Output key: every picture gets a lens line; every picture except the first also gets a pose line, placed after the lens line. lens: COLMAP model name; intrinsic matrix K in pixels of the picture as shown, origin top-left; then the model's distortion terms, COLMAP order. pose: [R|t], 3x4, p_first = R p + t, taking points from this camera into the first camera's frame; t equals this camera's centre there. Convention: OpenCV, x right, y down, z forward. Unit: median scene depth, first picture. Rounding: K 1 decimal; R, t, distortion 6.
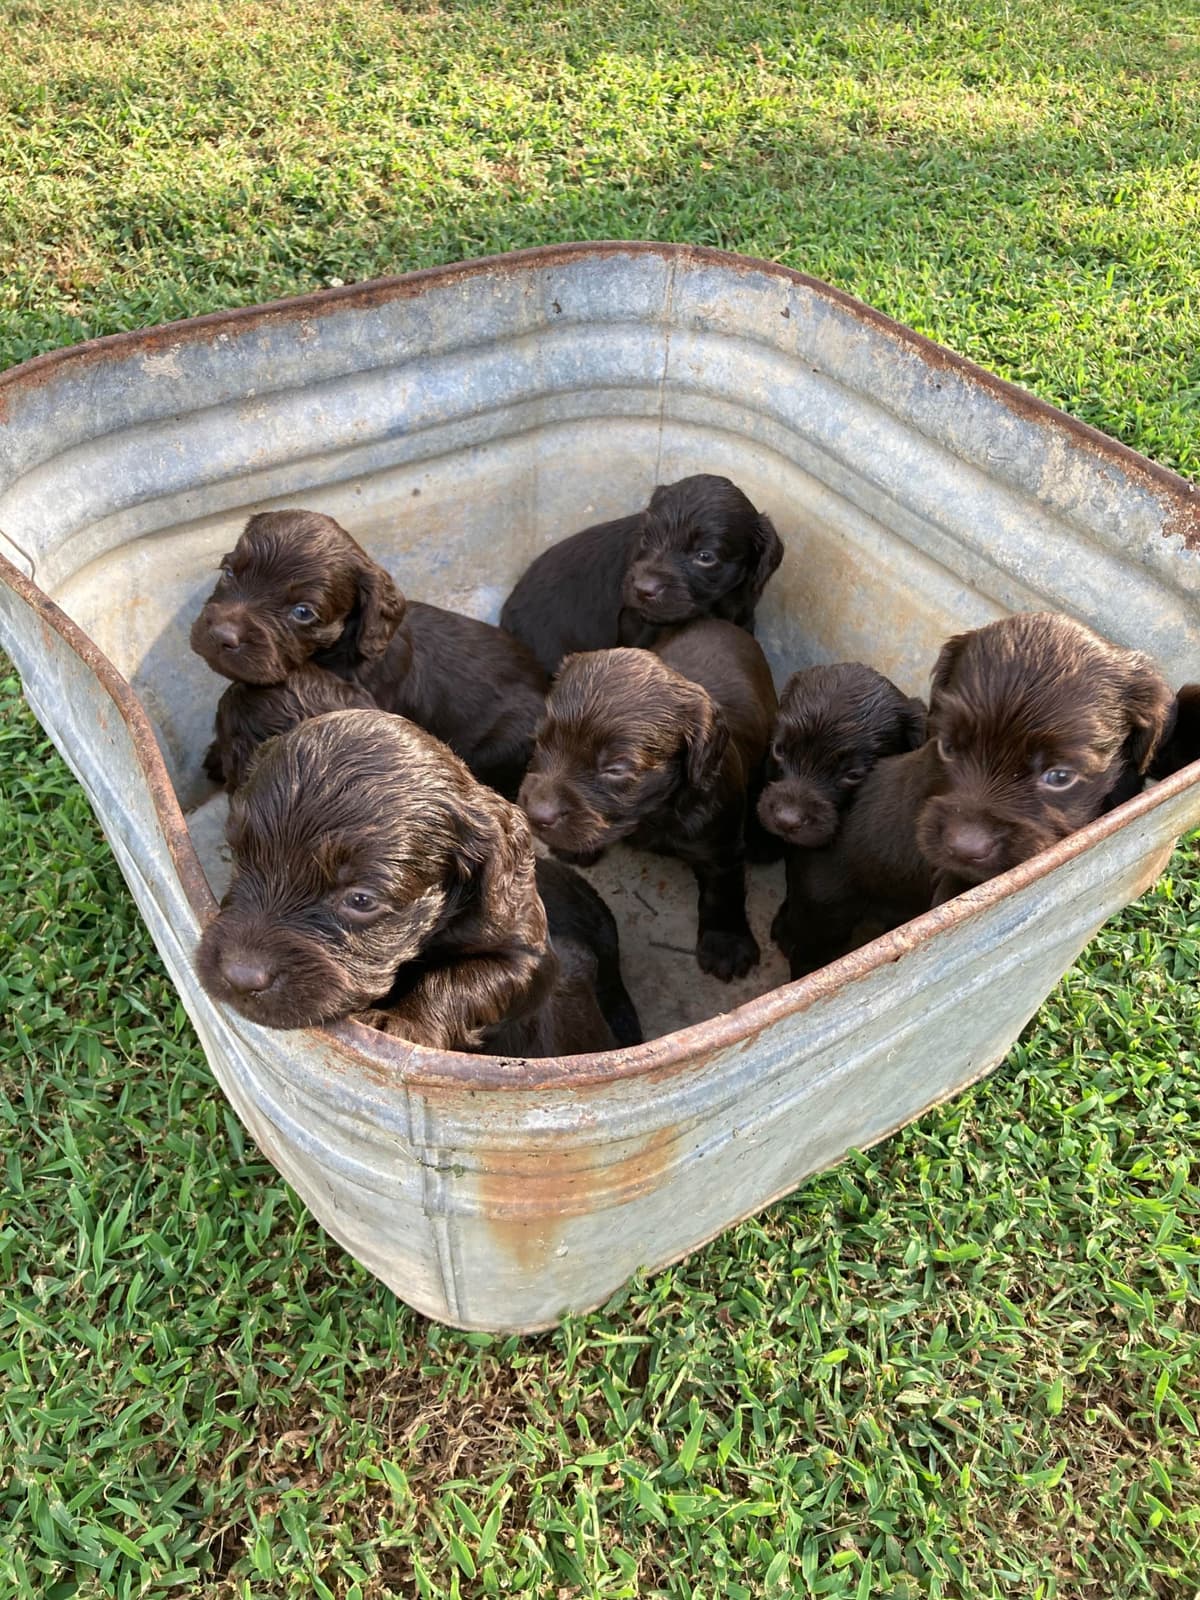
lens RADIAL K [[2210.7, 0, 600.0], [0, 2210.7, 800.0], [0, 0, 1]] dist [-0.012480, -0.009801]
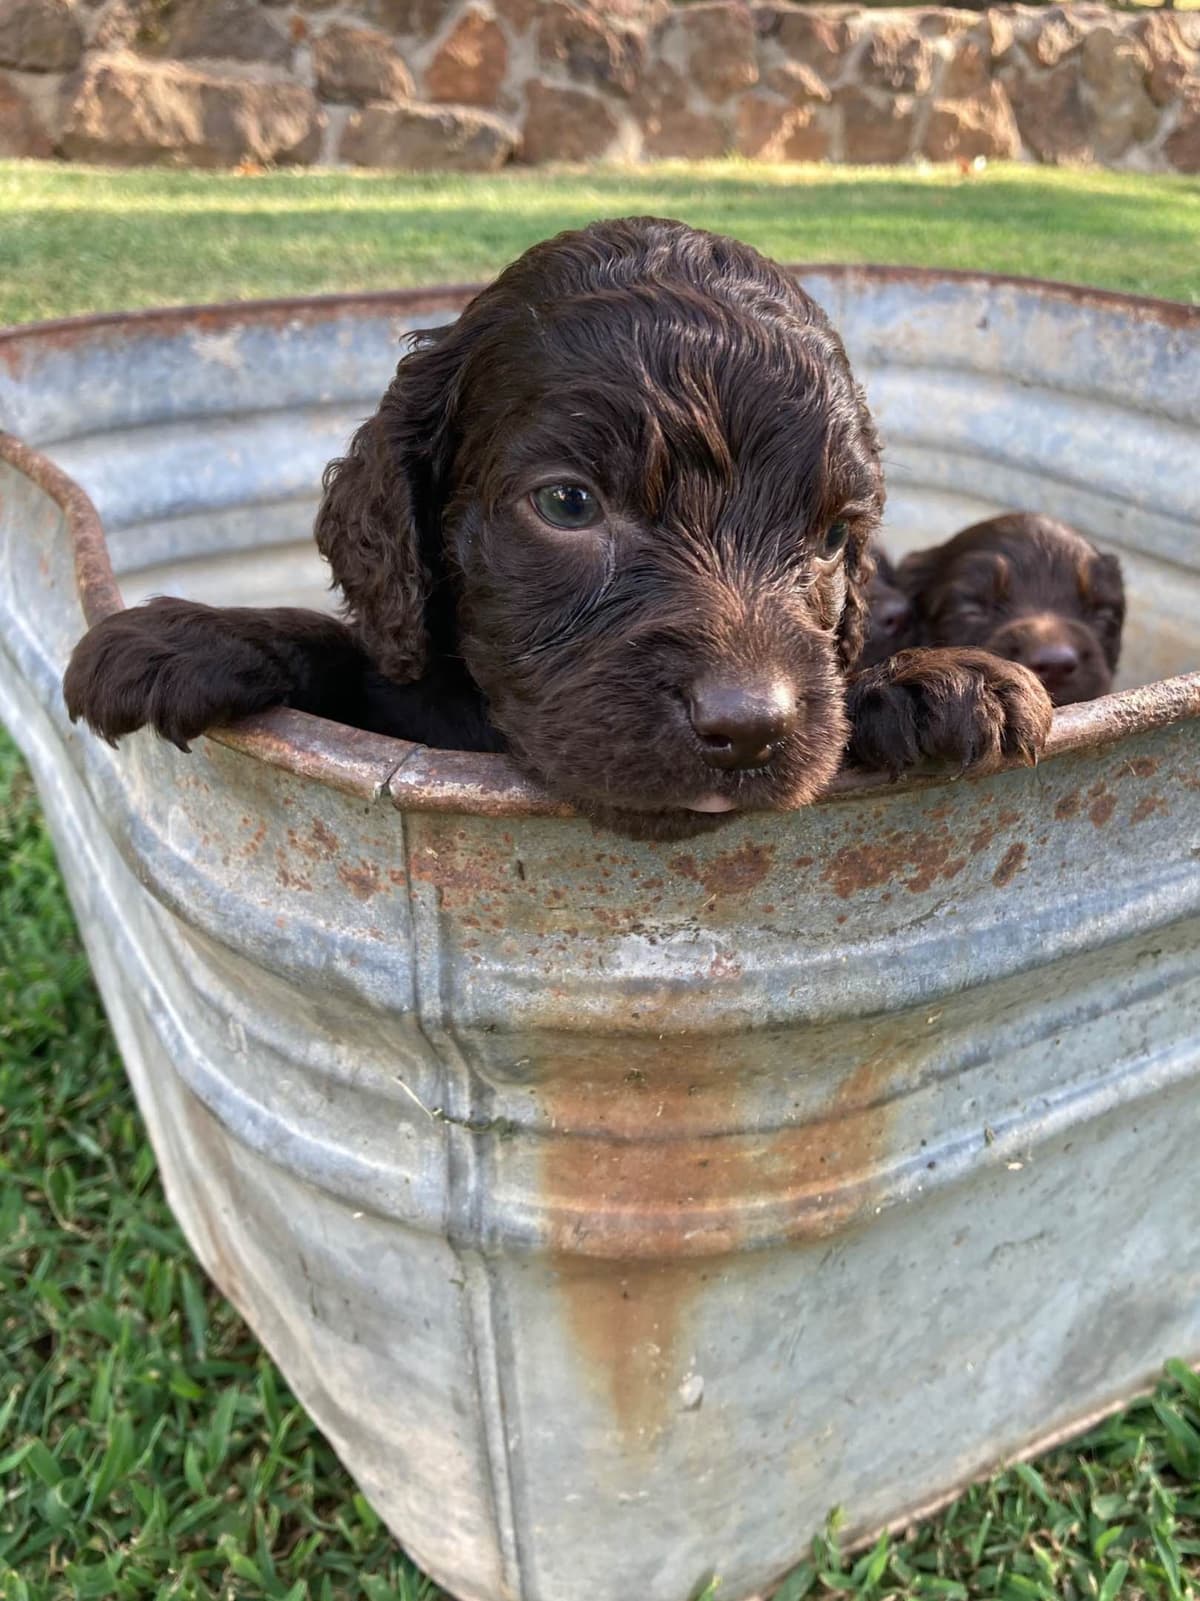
lens RADIAL K [[1944.3, 0, 600.0], [0, 1944.3, 800.5], [0, 0, 1]] dist [0.016675, -0.035923]
pose [[0.995573, -0.015269, -0.092739, 0.007461], [-0.028310, 0.892174, -0.450804, 0.274488], [0.089623, 0.451433, 0.887793, 0.444249]]
